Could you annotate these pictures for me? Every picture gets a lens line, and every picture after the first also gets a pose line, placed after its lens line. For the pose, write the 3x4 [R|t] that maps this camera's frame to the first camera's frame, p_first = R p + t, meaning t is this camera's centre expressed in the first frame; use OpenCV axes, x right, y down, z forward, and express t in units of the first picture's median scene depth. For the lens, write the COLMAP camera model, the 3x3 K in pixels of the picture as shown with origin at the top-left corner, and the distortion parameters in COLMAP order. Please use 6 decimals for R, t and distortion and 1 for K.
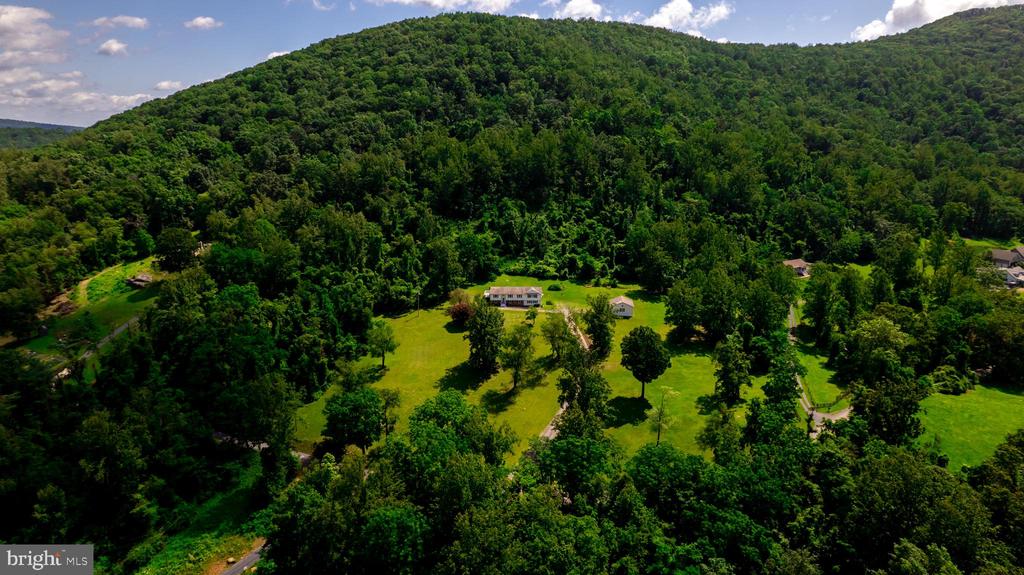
lens RADIAL K [[653.0, 0, 510.1], [0, 653.0, 284.9], [0, 0, 1]] dist [-0.056690, 0.065463]
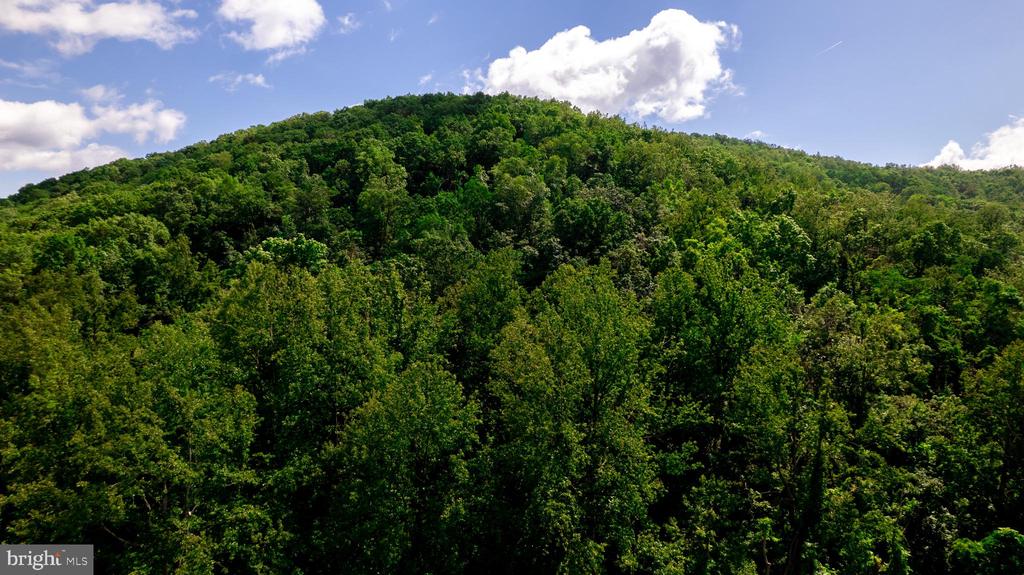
lens RADIAL K [[653.0, 0, 510.1], [0, 653.0, 284.9], [0, 0, 1]] dist [-0.056690, 0.065463]
pose [[0.997102, 0.004329, -0.075950, 0.061608], [-0.022053, 0.971958, -0.234119, -0.230739], [0.072807, 0.235115, 0.969237, 0.995913]]
